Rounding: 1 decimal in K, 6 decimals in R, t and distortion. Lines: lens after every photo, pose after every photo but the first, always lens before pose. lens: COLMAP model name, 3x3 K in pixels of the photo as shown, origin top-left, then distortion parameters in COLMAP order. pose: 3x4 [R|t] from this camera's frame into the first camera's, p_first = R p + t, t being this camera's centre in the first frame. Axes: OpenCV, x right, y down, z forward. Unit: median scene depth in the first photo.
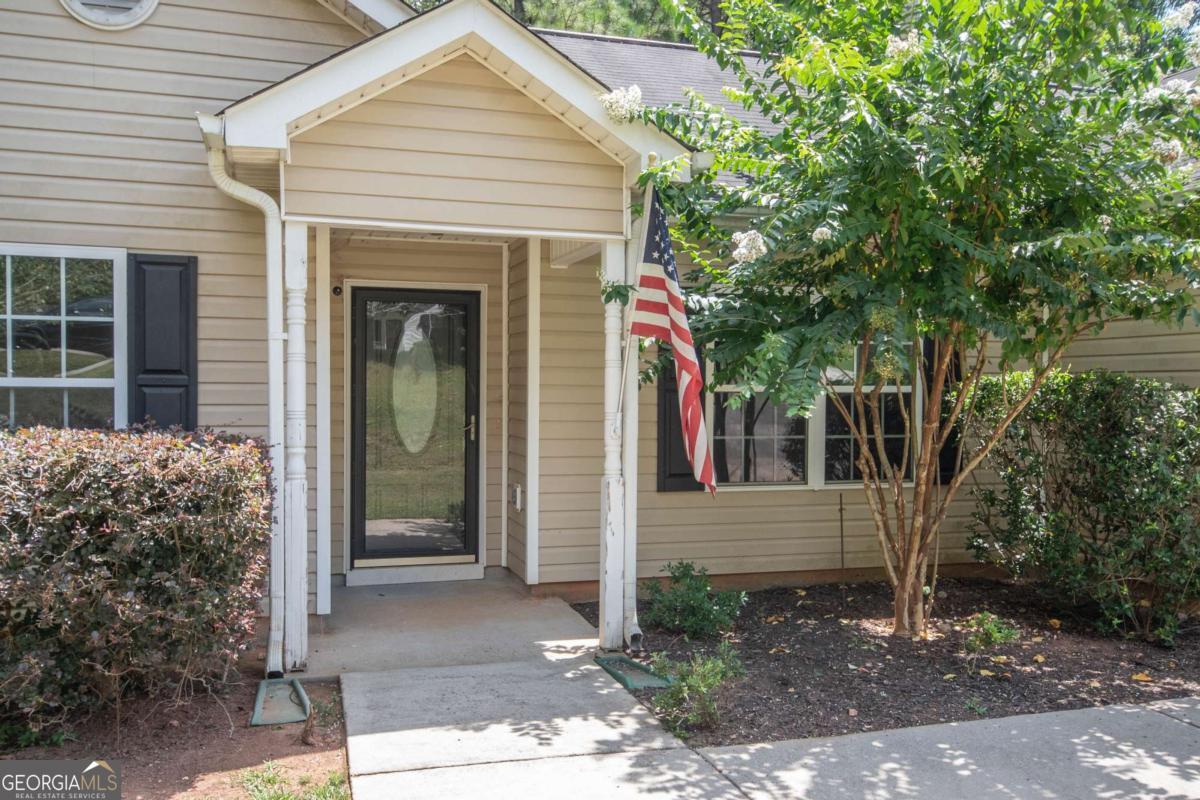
lens RADIAL K [[1015.0, 0, 601.4], [0, 1015.0, 426.3], [0, 0, 1]] dist [0.013490, 0.009373]
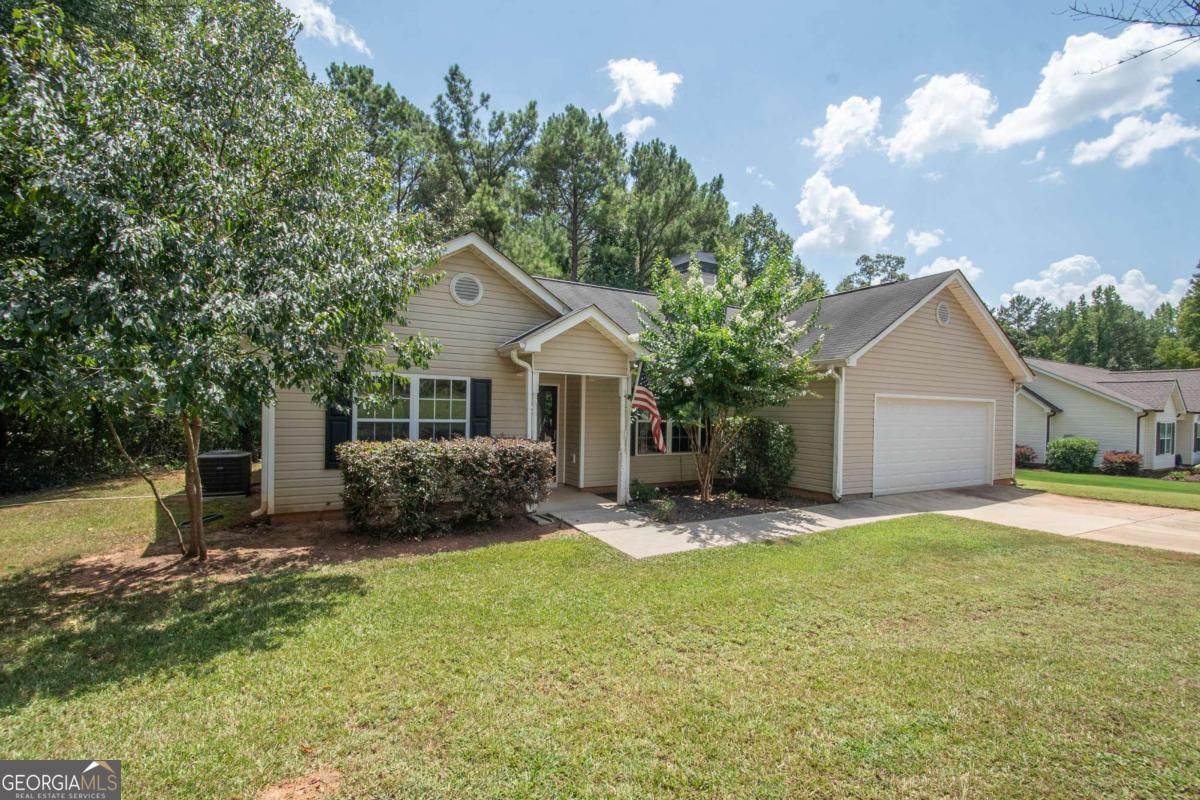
lens RADIAL K [[525.6, 0, 601.3], [0, 525.6, 417.4], [0, 0, 1]] dist [0.009650, -0.019509]
pose [[0.974750, 0.007074, 0.223188, -0.430567], [-0.002620, 0.999792, -0.020248, -0.022518], [-0.223285, 0.019152, 0.974565, -0.604834]]
